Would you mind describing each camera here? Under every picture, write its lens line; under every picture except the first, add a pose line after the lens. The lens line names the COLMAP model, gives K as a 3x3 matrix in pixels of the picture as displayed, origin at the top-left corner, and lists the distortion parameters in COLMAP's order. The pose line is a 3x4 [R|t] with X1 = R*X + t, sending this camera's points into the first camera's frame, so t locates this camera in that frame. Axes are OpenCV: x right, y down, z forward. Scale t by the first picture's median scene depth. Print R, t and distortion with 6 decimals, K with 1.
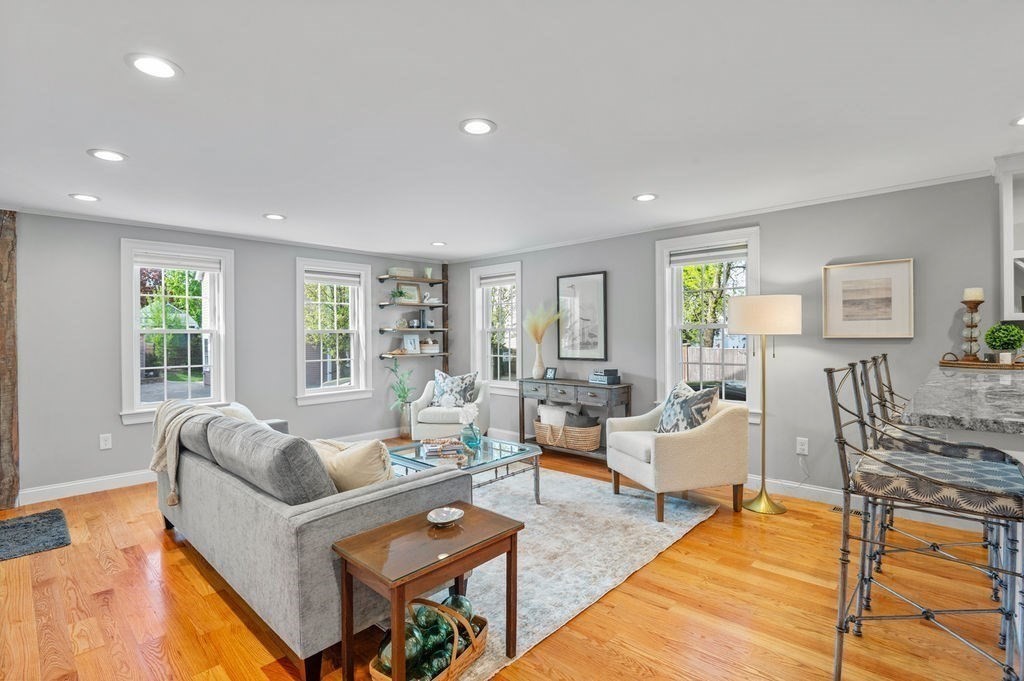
lens RADIAL K [[488.6, 0, 512.0], [0, 488.6, 340.5], [0, 0, 1]] dist [-0.017218, -0.000368]
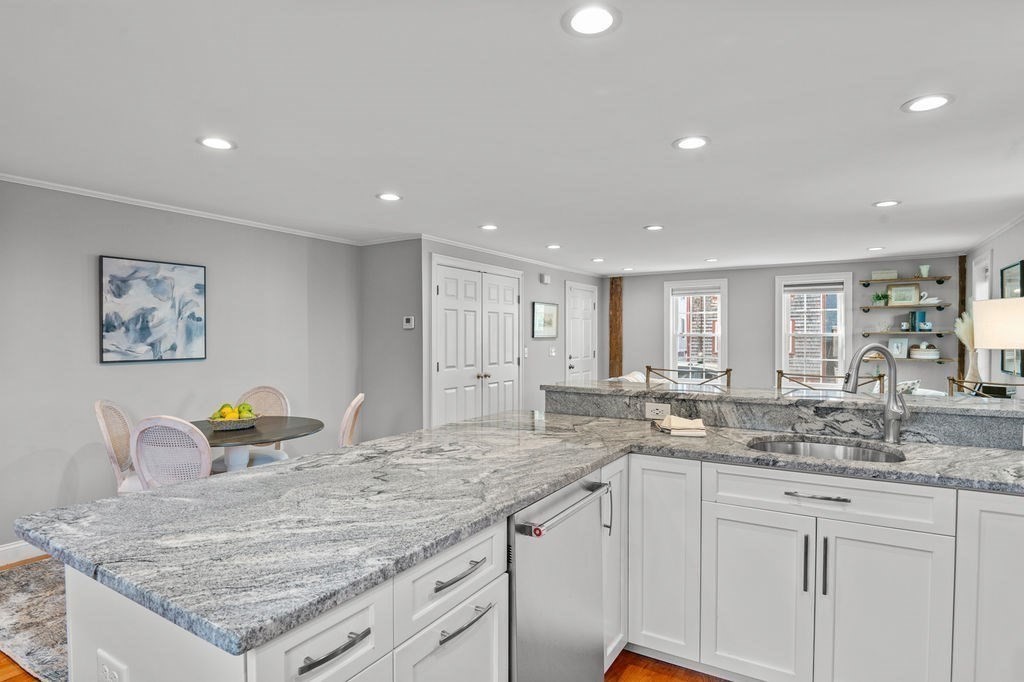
lens RADIAL K [[553.5, 0, 512.0], [0, 553.5, 341.0], [0, 0, 1]] dist [-0.004860, -0.000492]
pose [[0.207389, 0.017406, -0.978104, 0.959013], [-0.010677, 0.999822, 0.015529, -0.021149], [0.978200, 0.007222, 0.207538, 0.047185]]
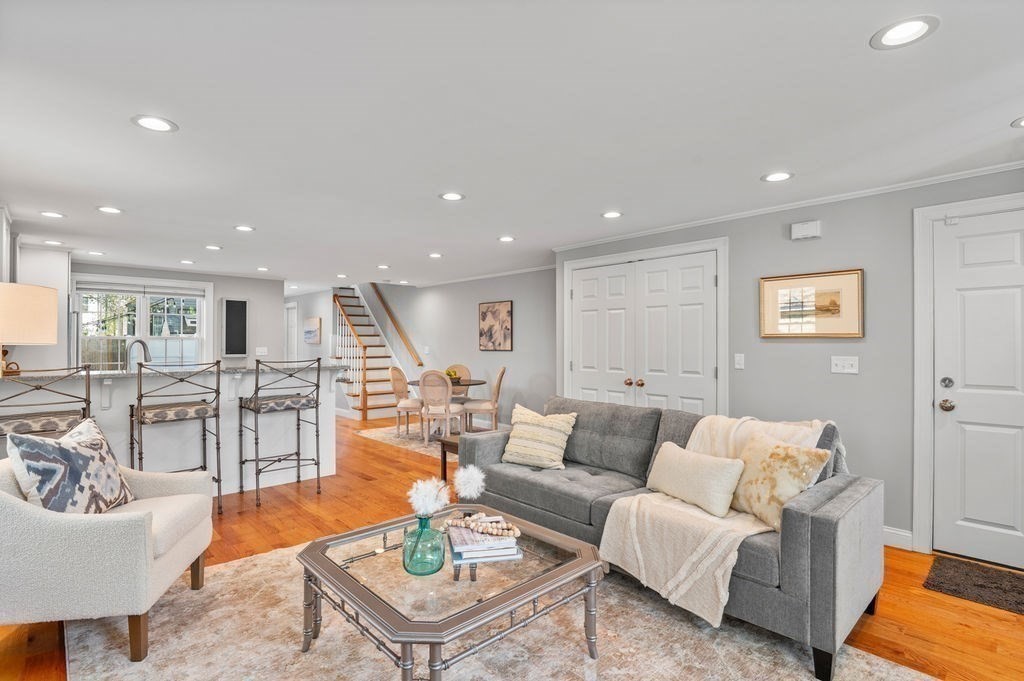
lens RADIAL K [[488.6, 0, 512.0], [0, 488.6, 340.5], [0, 0, 1]] dist [-0.017218, -0.000368]
pose [[-0.998019, 0.006723, 0.062553, -0.177232], [0.006948, 0.999970, 0.003378, -0.007671], [-0.062528, 0.003806, -0.998036, 1.273224]]
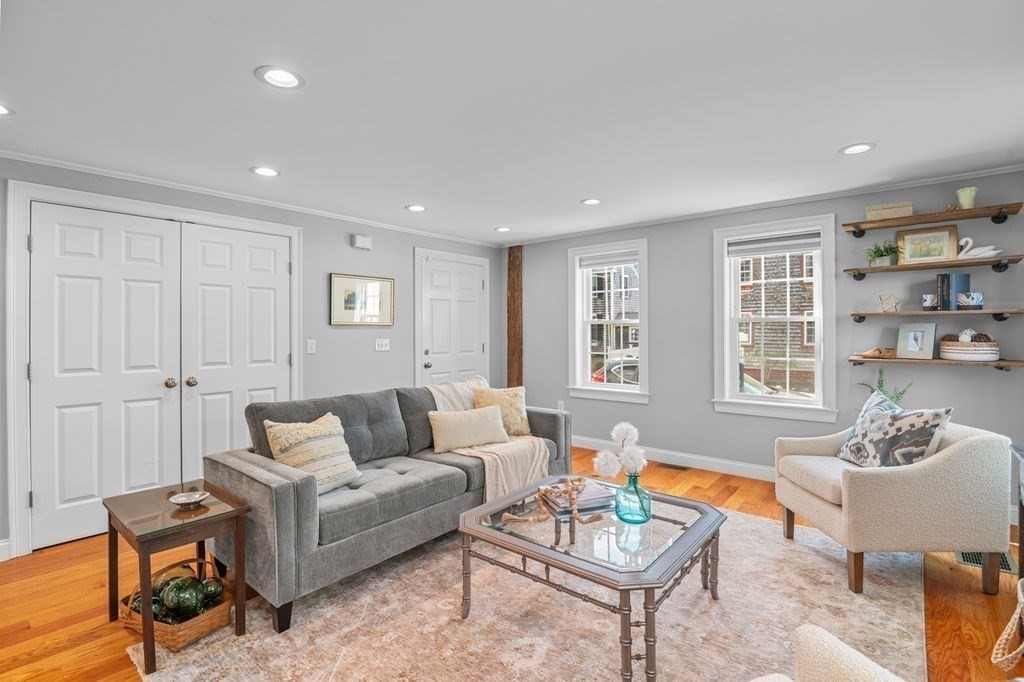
lens RADIAL K [[485.3, 0, 513.7], [0, 485.3, 325.6], [0, 0, 1]] dist [0.036140, -0.022697]
pose [[0.059443, 0.001133, -0.998231, 0.420976], [-0.007356, 0.999973, 0.000697, -0.008504], [0.998205, 0.007302, 0.059450, 0.727271]]
